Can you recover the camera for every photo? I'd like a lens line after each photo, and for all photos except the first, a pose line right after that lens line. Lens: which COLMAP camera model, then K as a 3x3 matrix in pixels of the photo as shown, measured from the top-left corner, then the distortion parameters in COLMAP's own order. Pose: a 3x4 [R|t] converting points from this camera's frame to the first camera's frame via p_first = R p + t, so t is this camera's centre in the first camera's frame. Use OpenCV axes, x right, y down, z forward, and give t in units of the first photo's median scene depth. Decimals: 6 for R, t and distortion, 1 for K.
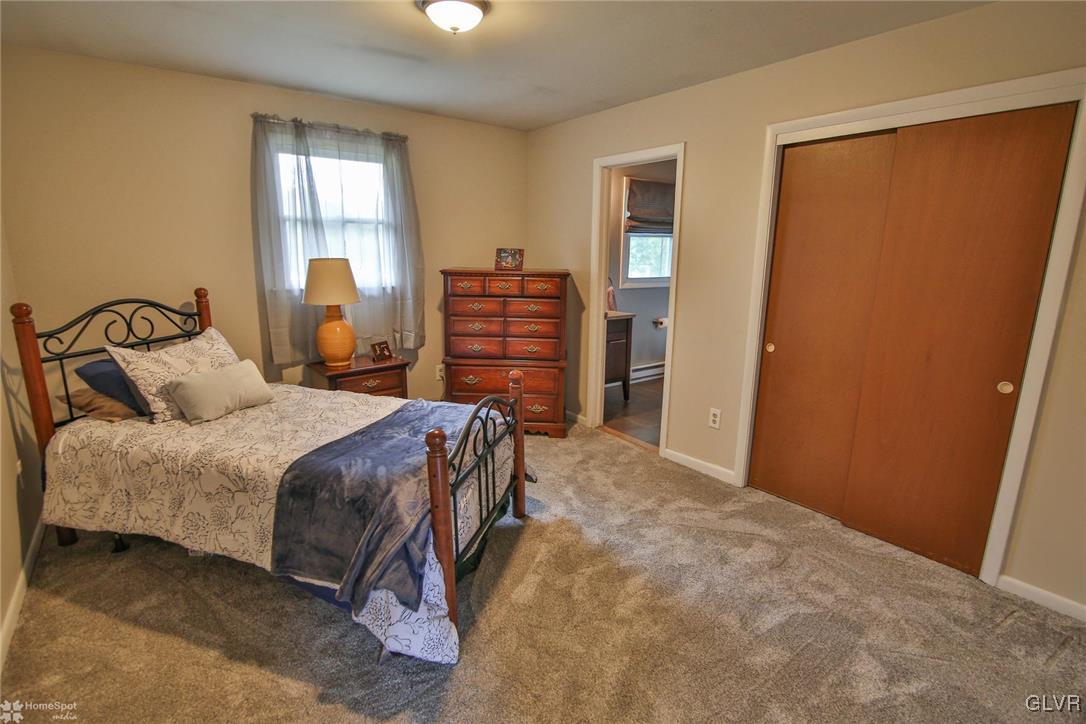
lens RADIAL K [[541.6, 0, 540.3], [0, 541.6, 366.0], [0, 0, 1]] dist [-0.019844, 0.000392]
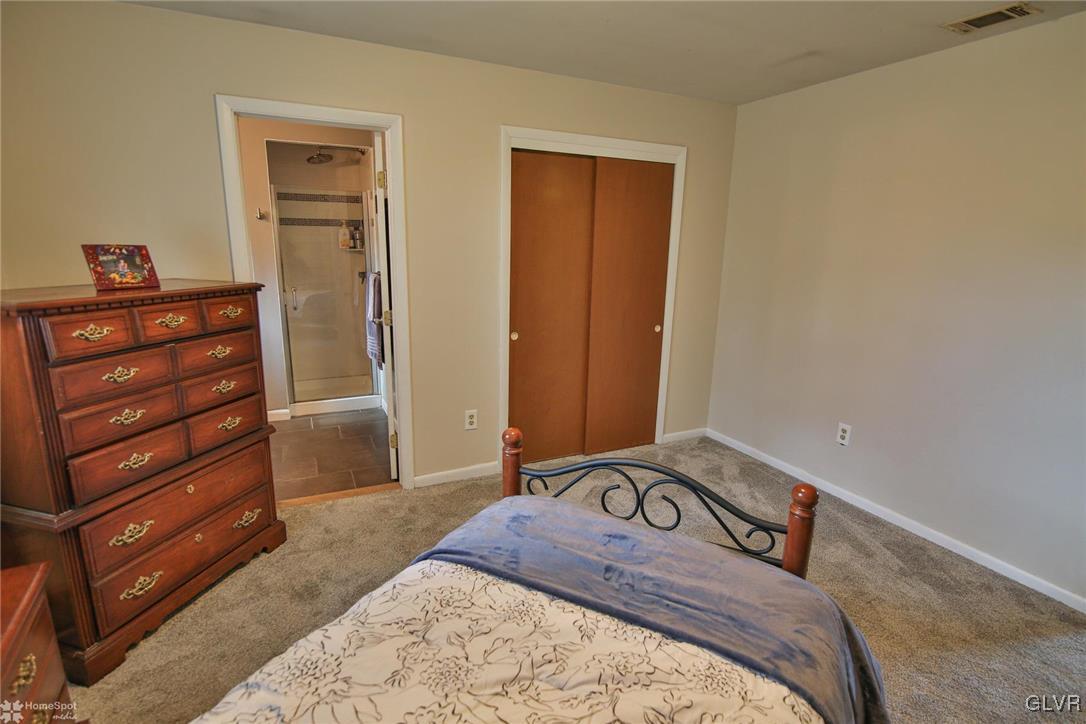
lens RADIAL K [[524.0, 0, 555.2], [0, 524.0, 365.9], [0, 0, 1]] dist [-0.017581, -0.000294]
pose [[0.186998, -0.231051, 0.954802, -0.455027], [0.188372, 0.962344, 0.195984, -0.131604], [-0.964131, 0.143210, 0.223480, 0.542312]]
